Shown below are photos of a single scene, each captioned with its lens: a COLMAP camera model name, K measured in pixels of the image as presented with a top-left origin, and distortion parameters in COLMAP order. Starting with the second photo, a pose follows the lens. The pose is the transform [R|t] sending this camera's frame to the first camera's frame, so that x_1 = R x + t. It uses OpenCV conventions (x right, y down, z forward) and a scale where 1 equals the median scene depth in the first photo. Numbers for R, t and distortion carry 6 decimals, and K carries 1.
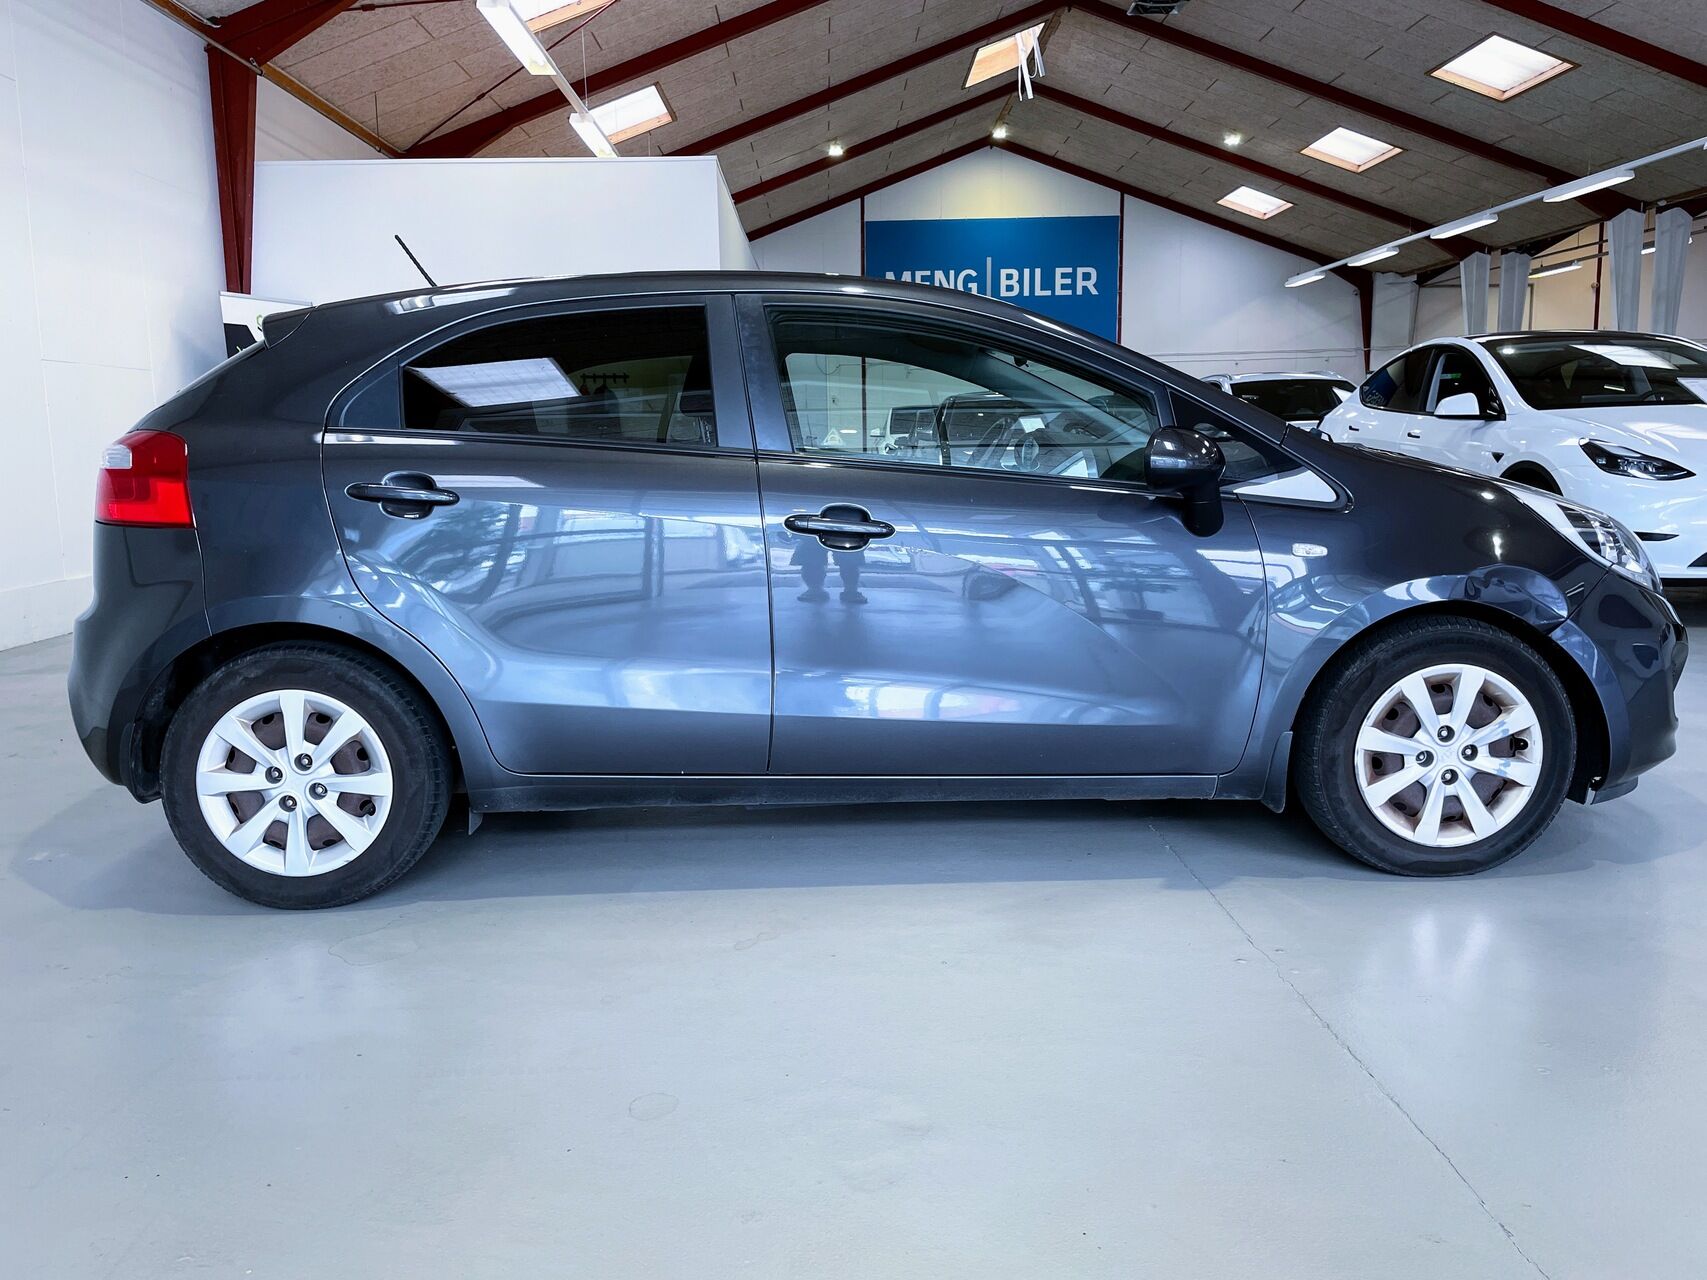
lens RADIAL K [[1294.0, 0, 851.6], [0, 1294.0, 625.8], [0, 0, 1]] dist [0.087616, -0.116716]
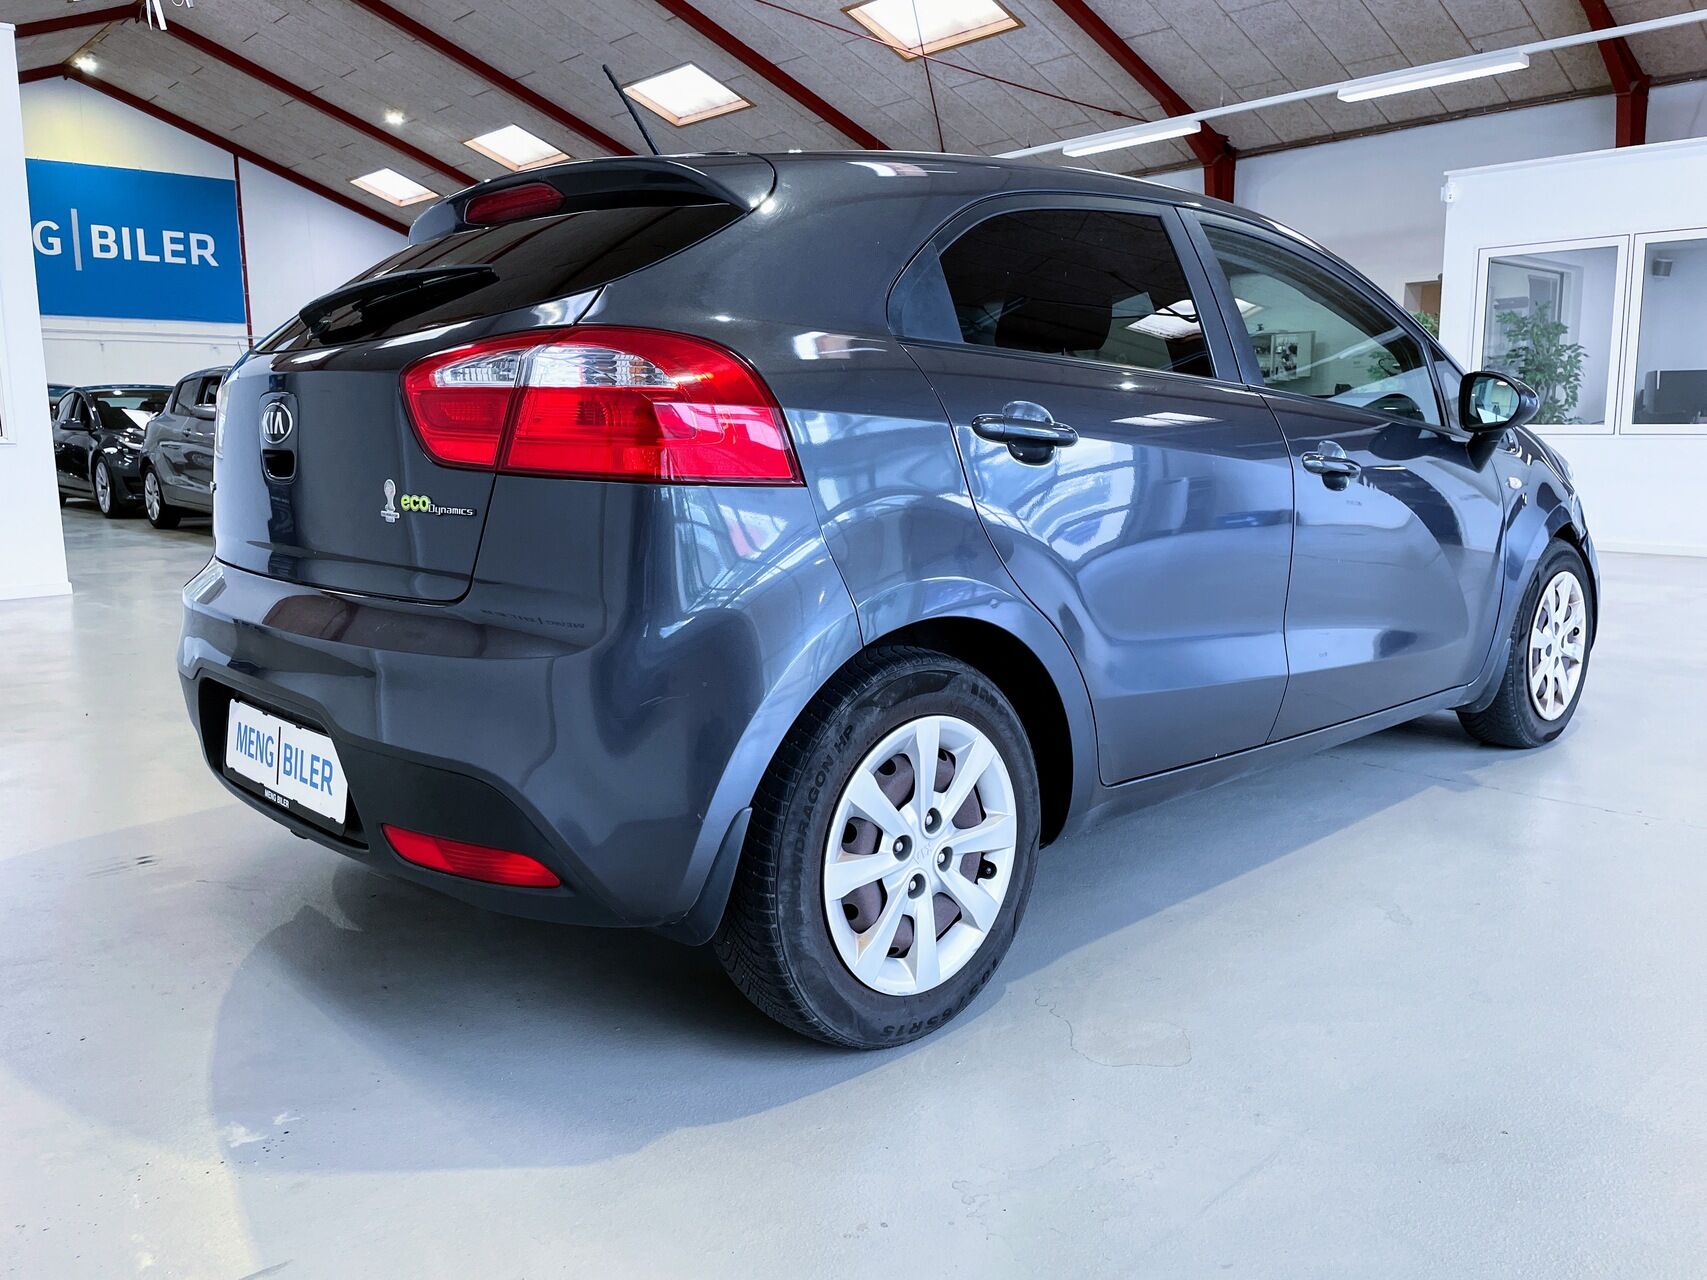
lens RADIAL K [[1302.8, 0, 837.7], [0, 1302.8, 621.3], [0, 0, 1]] dist [0.085438, -0.117265]
pose [[0.743222, -0.087805, 0.663258, -0.896269], [0.091719, 0.995363, 0.028994, -0.024571], [-0.662728, 0.039285, 0.747829, 0.511768]]
